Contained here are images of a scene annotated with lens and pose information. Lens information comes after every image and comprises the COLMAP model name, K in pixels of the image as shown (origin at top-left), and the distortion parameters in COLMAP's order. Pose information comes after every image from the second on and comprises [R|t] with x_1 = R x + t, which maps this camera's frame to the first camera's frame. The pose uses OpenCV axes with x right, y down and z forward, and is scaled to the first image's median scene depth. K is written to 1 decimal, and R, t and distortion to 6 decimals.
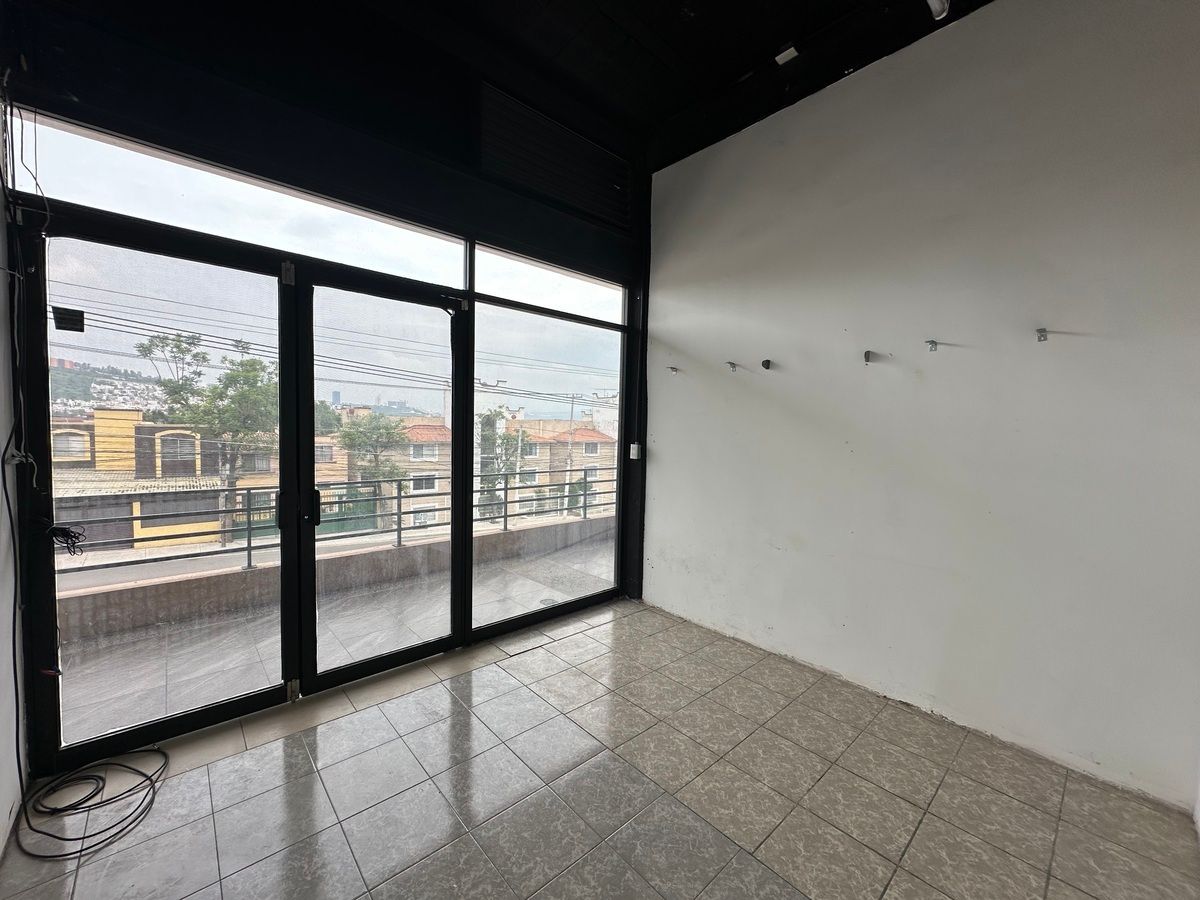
lens RADIAL K [[477.0, 0, 599.6], [0, 477.0, 451.9], [0, 0, 1]] dist [-0.004555, 0.000519]
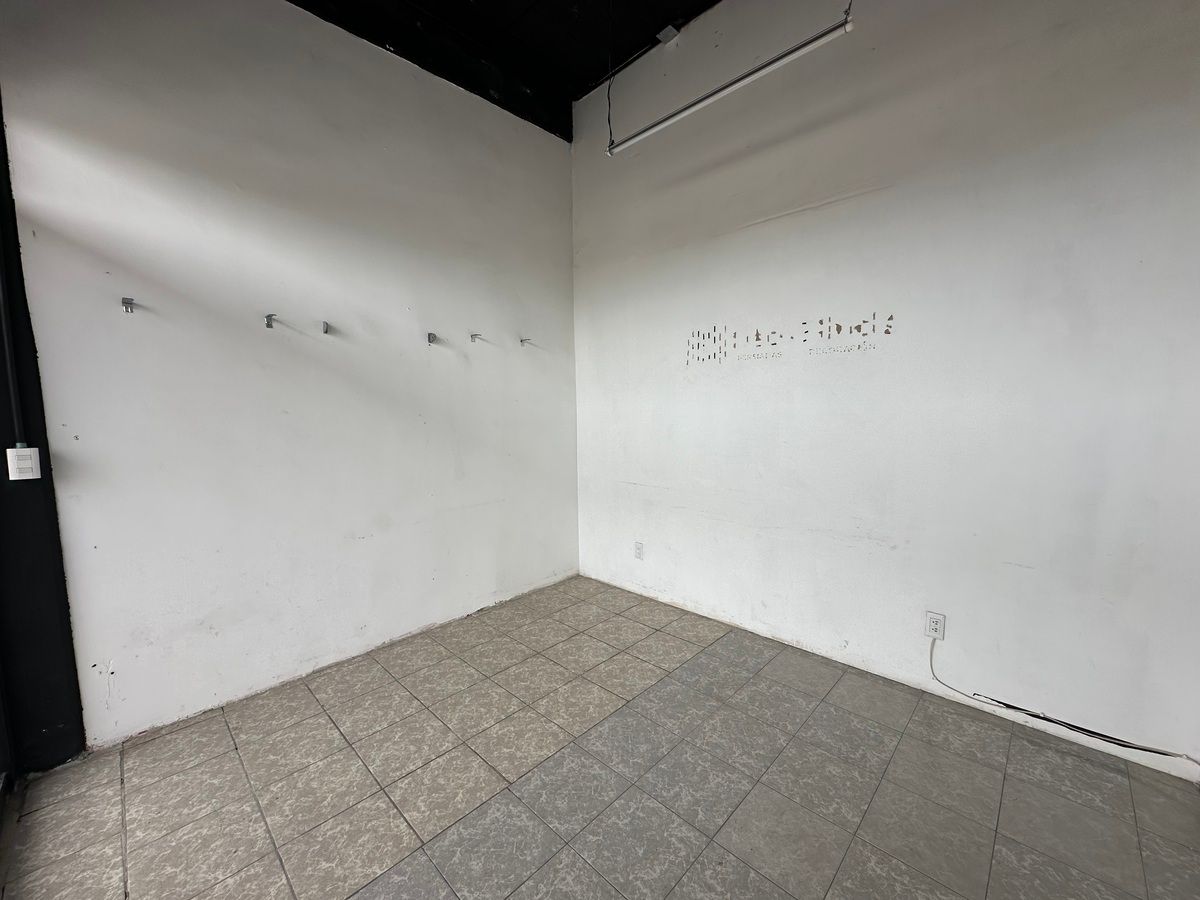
lens RADIAL K [[477.0, 0, 598.8], [0, 477.0, 451.1], [0, 0, 1]] dist [-0.004555, 0.000519]
pose [[-0.067715, -0.117050, 0.990815, -0.553110], [0.067755, 0.990262, 0.121615, -0.040633], [-0.995401, 0.075367, -0.059125, 0.618865]]
